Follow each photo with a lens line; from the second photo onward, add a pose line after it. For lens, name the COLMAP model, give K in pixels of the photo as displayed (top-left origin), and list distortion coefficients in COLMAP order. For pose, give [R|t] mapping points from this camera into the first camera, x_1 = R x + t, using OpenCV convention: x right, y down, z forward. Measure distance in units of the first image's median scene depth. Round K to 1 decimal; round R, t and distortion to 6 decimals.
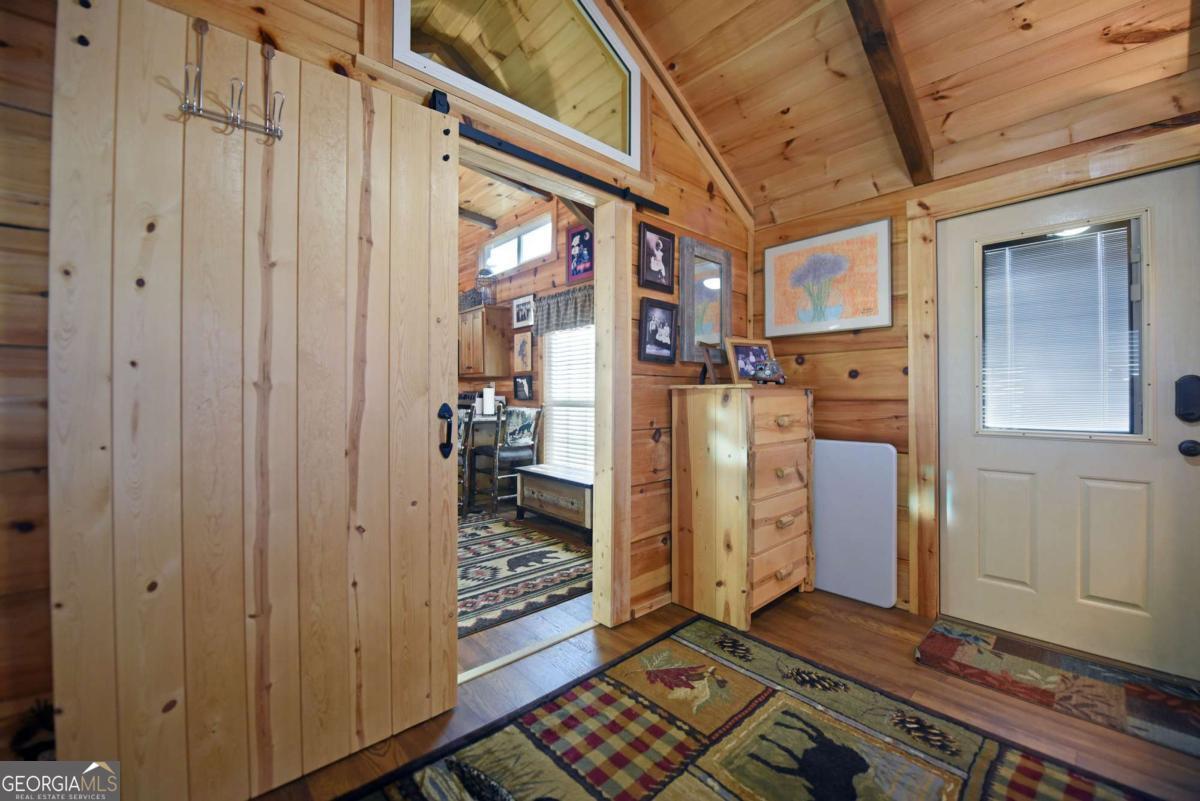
lens RADIAL K [[477.6, 0, 604.4], [0, 477.6, 394.8], [0, 0, 1]] dist [-0.015594, -0.002805]
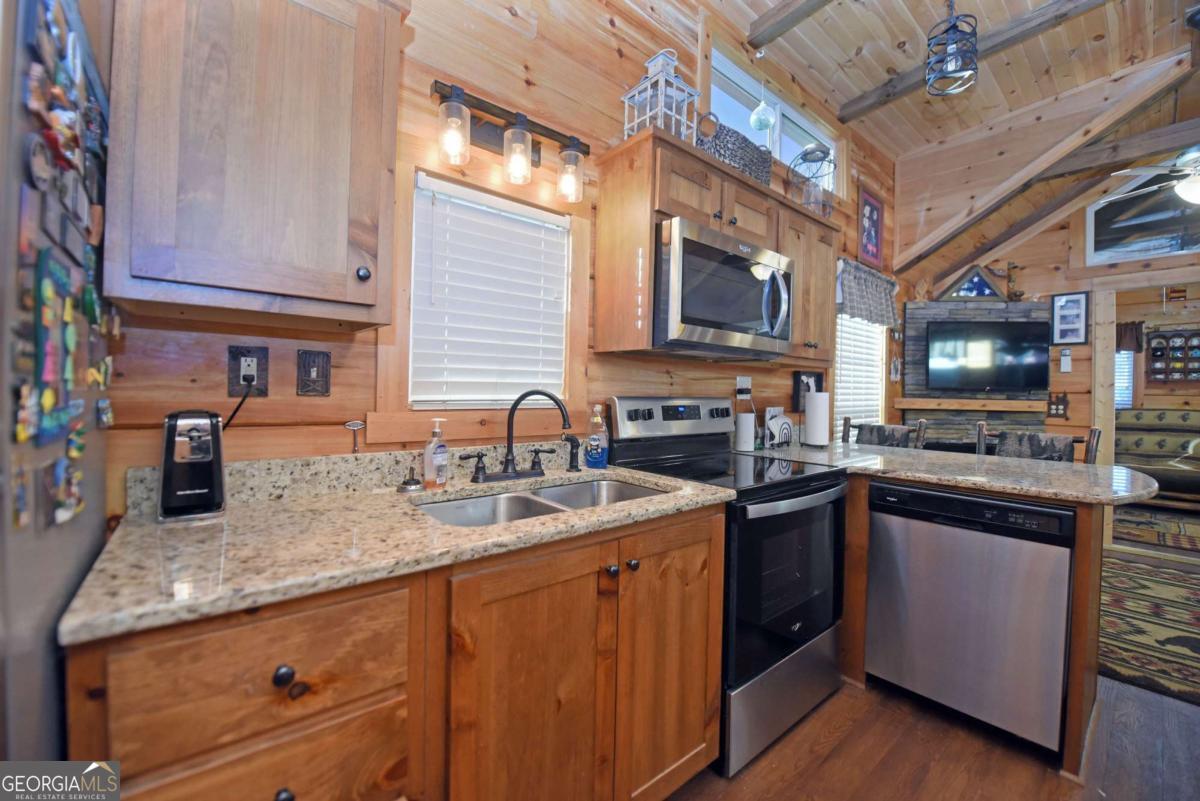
lens RADIAL K [[477.6, 0, 604.4], [0, 477.6, 394.8], [0, 0, 1]] dist [-0.015594, -0.002805]
pose [[0.035549, -0.011151, 0.999306, -1.053556], [-0.016389, 0.999797, 0.011740, -0.019080], [-0.999234, -0.016795, 0.035359, 1.694135]]
